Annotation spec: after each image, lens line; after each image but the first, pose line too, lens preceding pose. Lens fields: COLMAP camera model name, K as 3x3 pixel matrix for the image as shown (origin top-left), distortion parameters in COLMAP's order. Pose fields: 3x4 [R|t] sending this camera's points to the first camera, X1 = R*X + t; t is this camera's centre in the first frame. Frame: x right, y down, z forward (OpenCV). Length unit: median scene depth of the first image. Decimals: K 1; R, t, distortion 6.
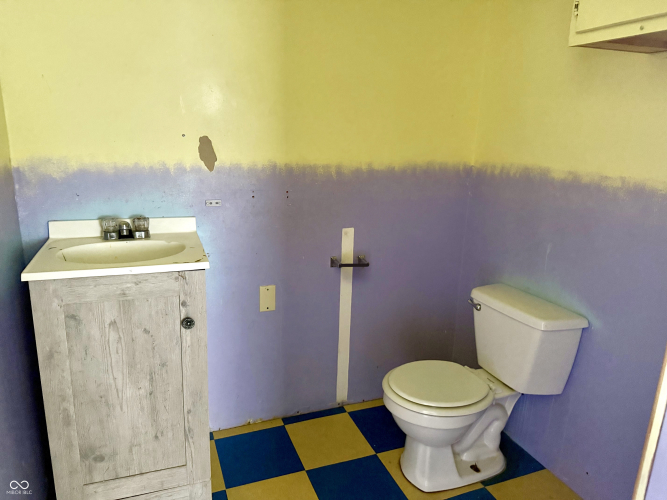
lens RADIAL K [[465.4, 0, 337.5], [0, 465.4, 251.1], [0, 0, 1]] dist [0.102546, -0.155765]
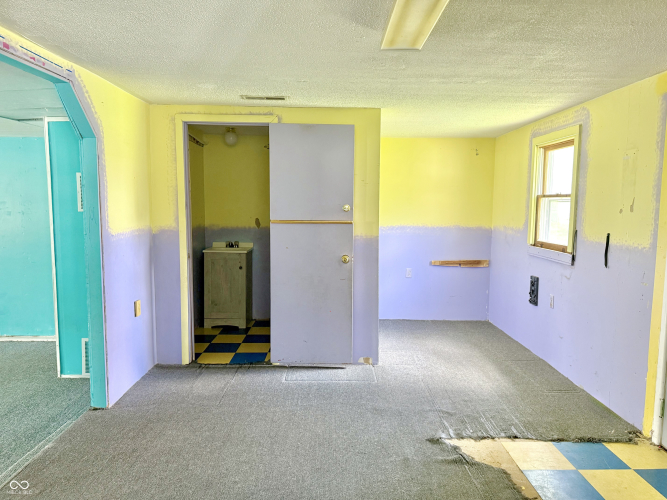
lens RADIAL K [[465.4, 0, 337.5], [0, 465.4, 251.1], [0, 0, 1]] dist [0.102546, -0.155765]
pose [[0.934134, 0.008126, -0.356829, 1.605358], [-0.070489, 0.984251, -0.162118, 0.539100], [0.349892, 0.176593, 0.919995, -2.001390]]
